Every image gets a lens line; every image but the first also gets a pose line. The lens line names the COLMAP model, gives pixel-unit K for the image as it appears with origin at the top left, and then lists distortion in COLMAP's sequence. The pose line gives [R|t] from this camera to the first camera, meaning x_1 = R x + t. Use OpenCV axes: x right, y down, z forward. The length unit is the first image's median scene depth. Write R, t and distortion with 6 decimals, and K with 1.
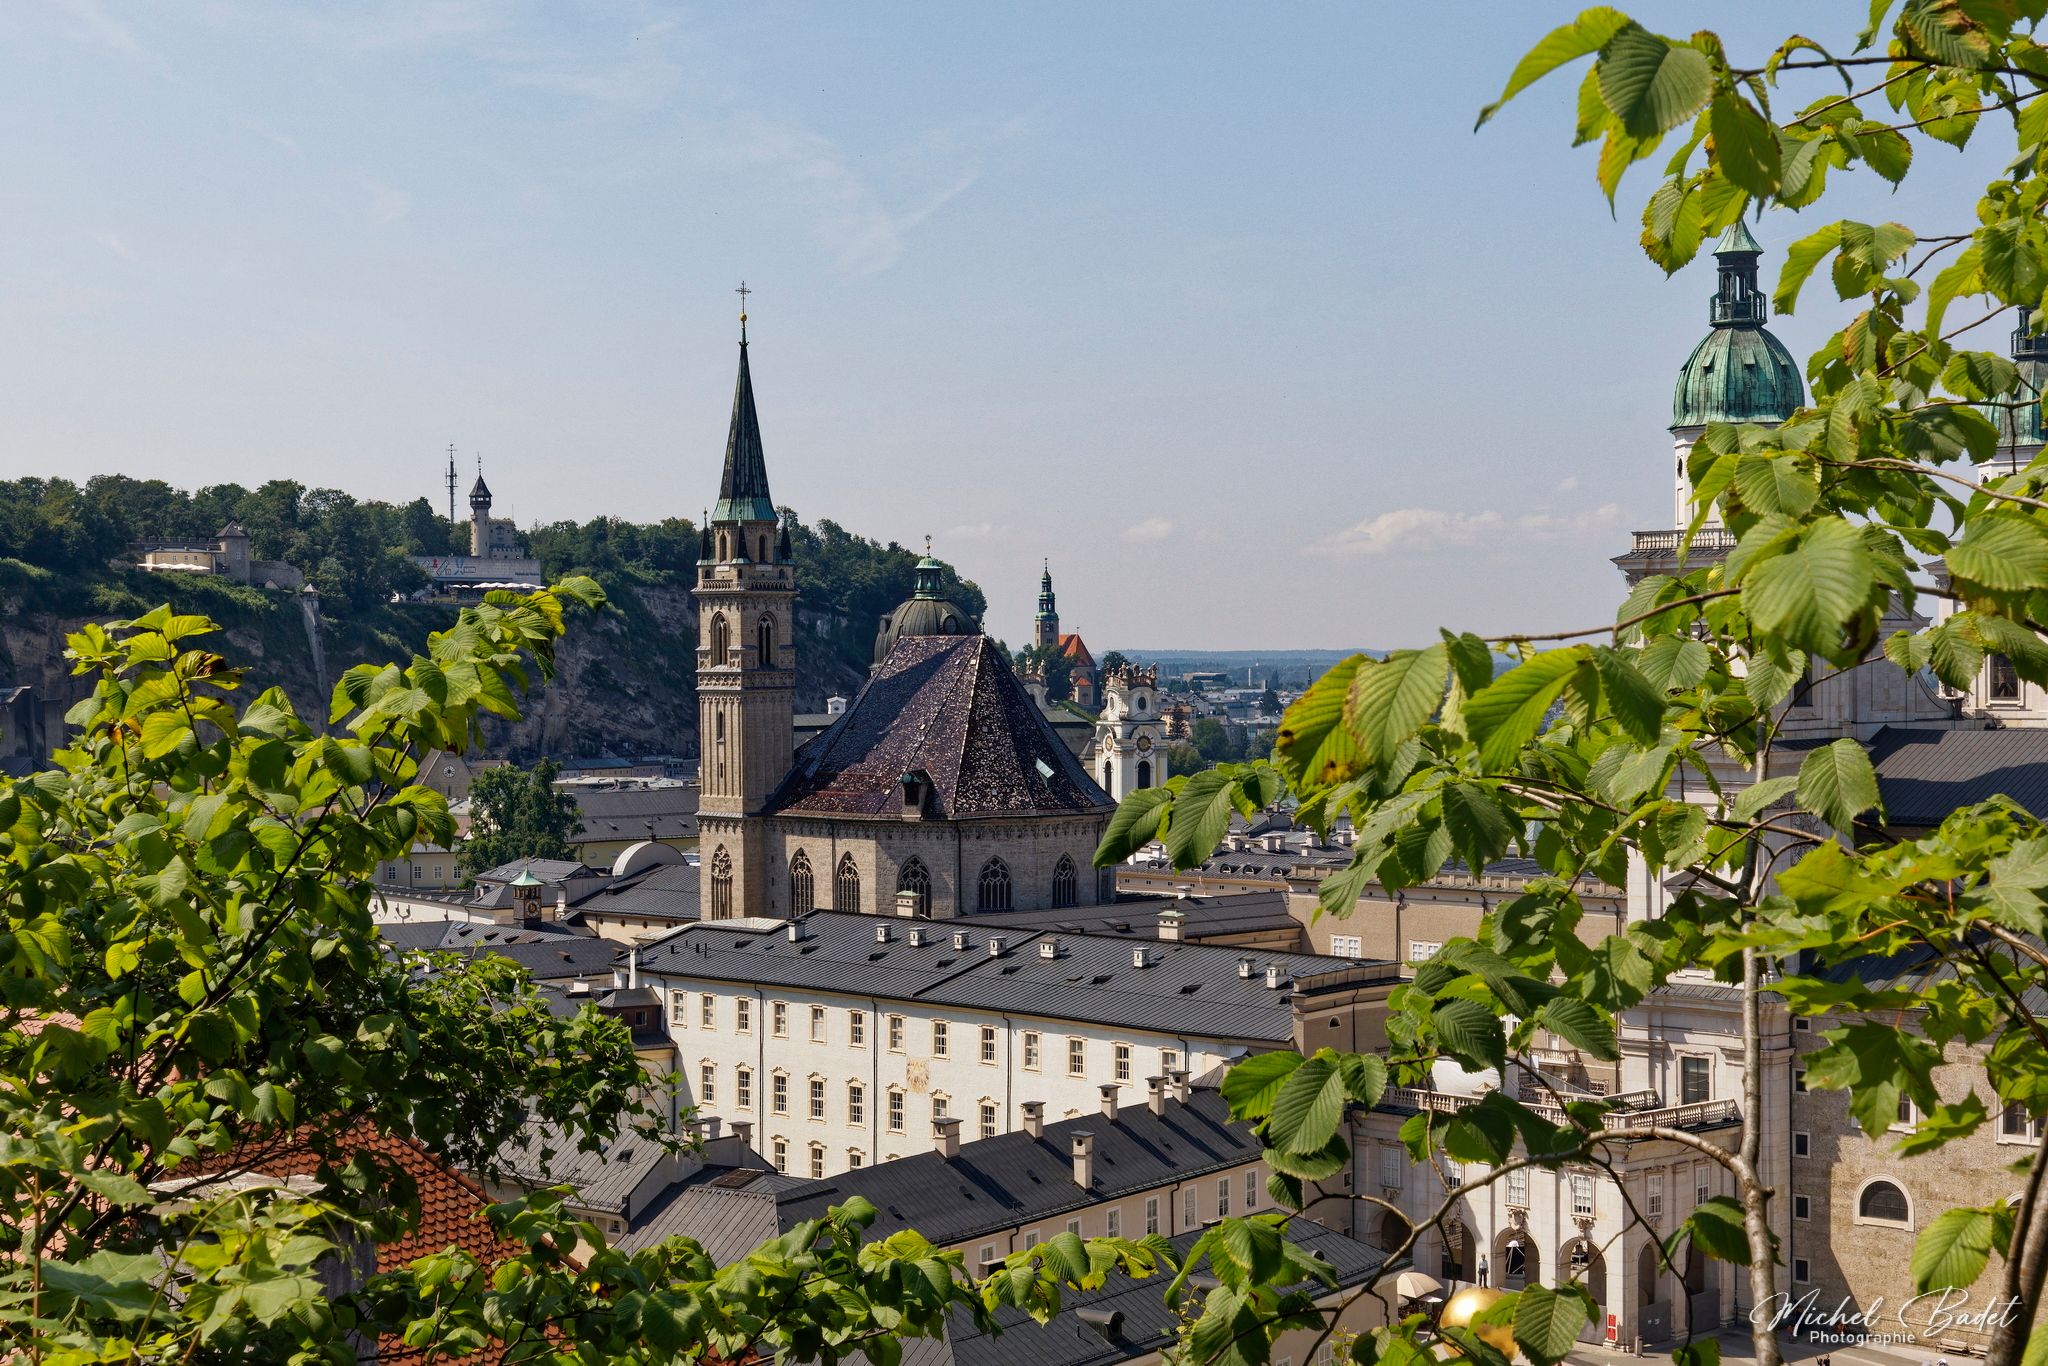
lens RADIAL K [[3280.4, 0, 984.3], [0, 3280.4, 748.1], [0, 0, 1]] dist [-0.019668, 0.000000]
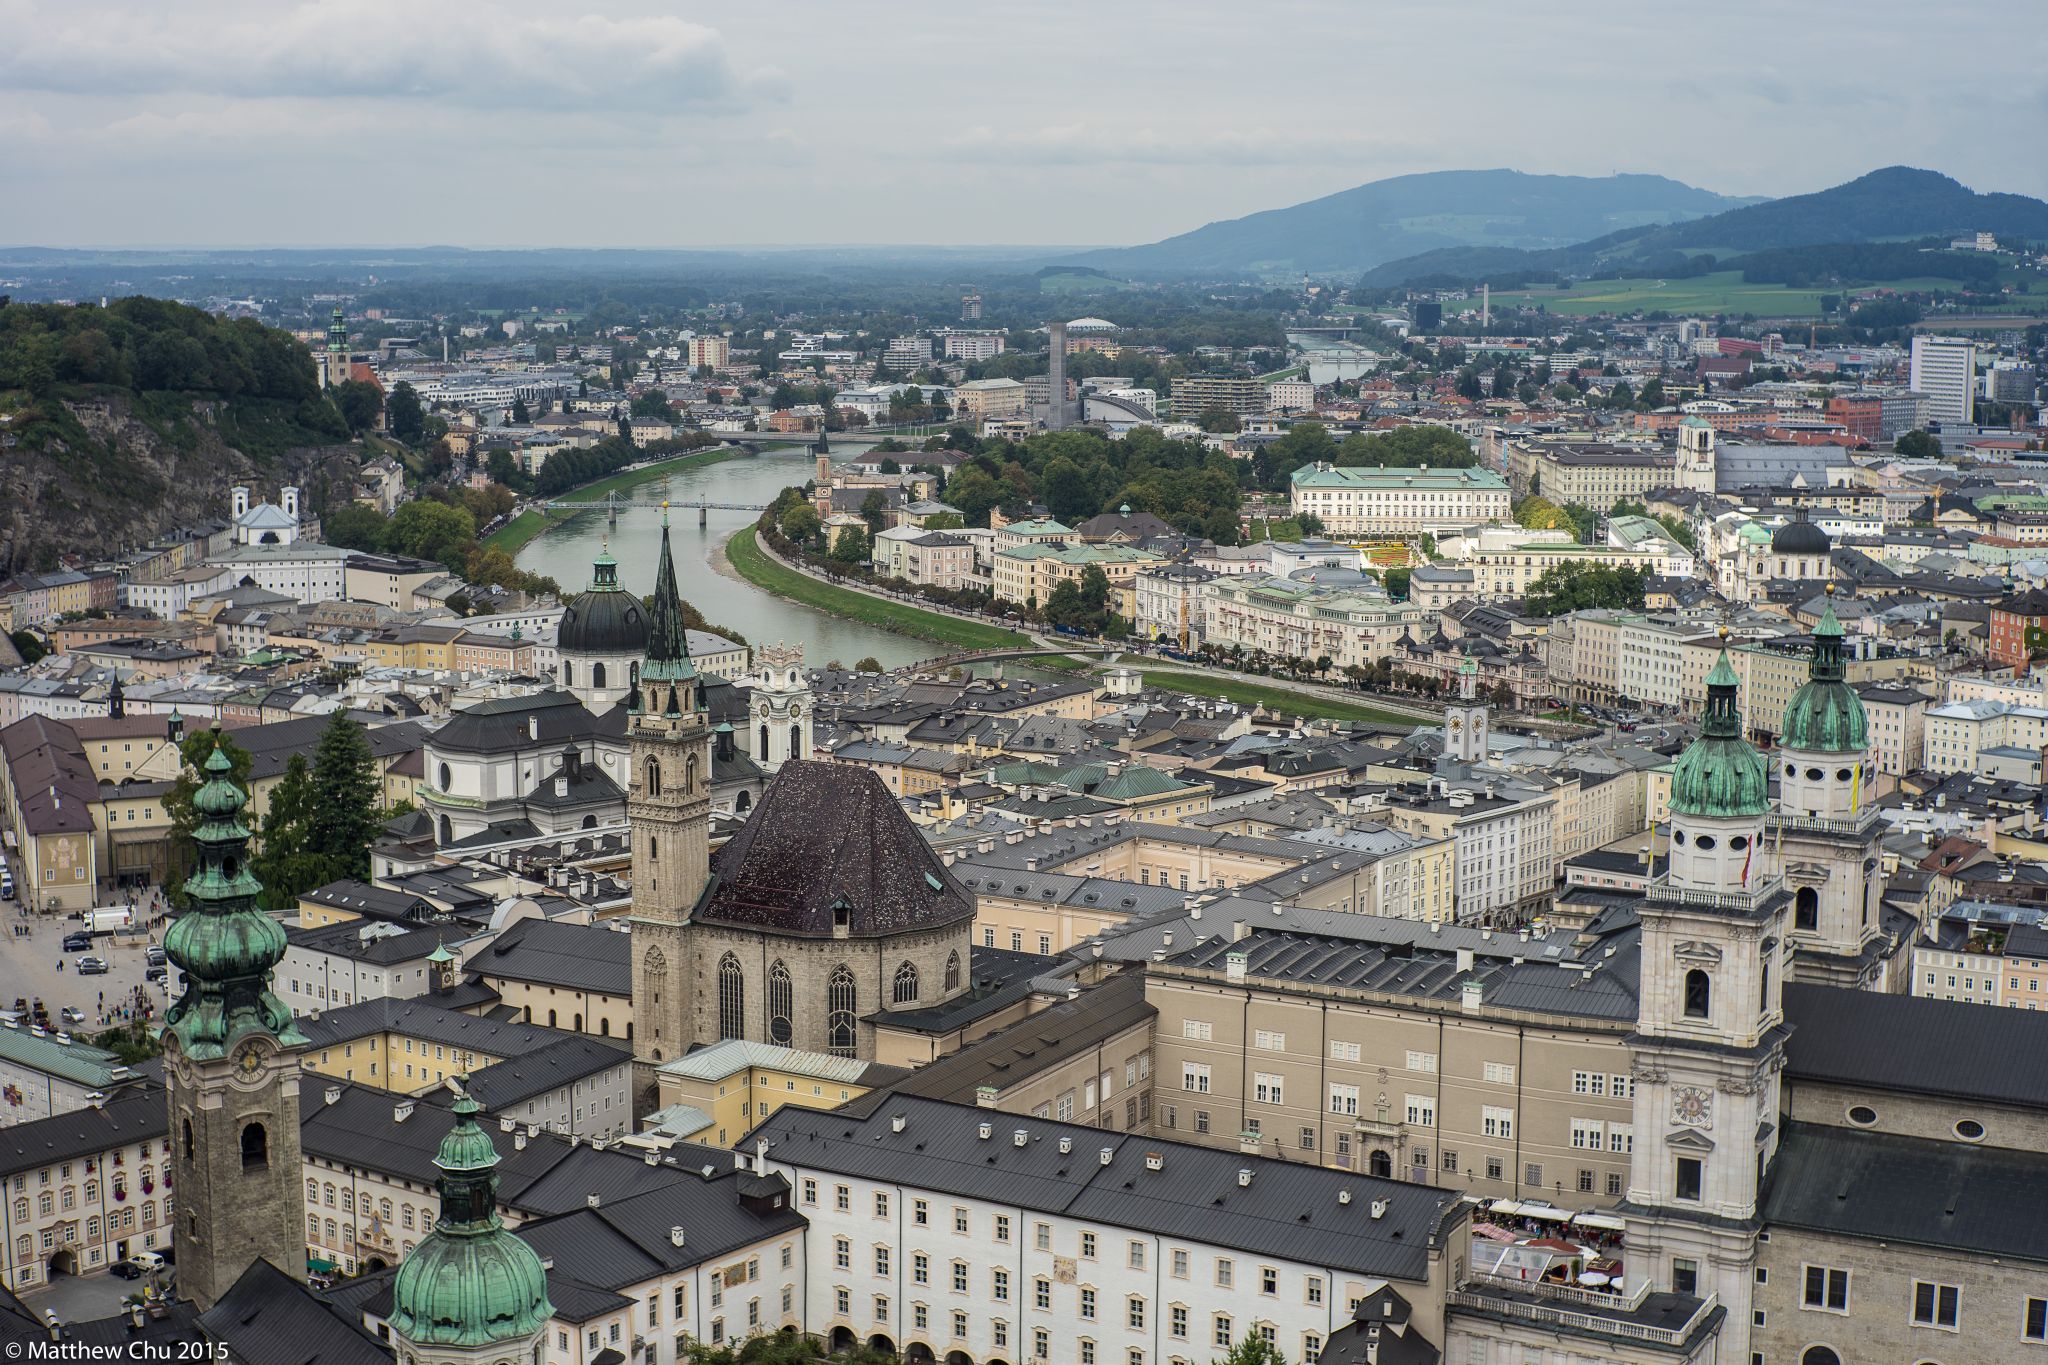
lens RADIAL K [[2932.4, 0, 1018.2], [0, 2932.4, 679.6], [0, 0, 1]] dist [-0.083068, 0.000000]
pose [[0.952913, -0.034743, 0.301246, -0.284420], [-0.000595, 0.993199, 0.116428, -0.200218], [-0.303242, -0.111125, 0.946412, -0.043638]]
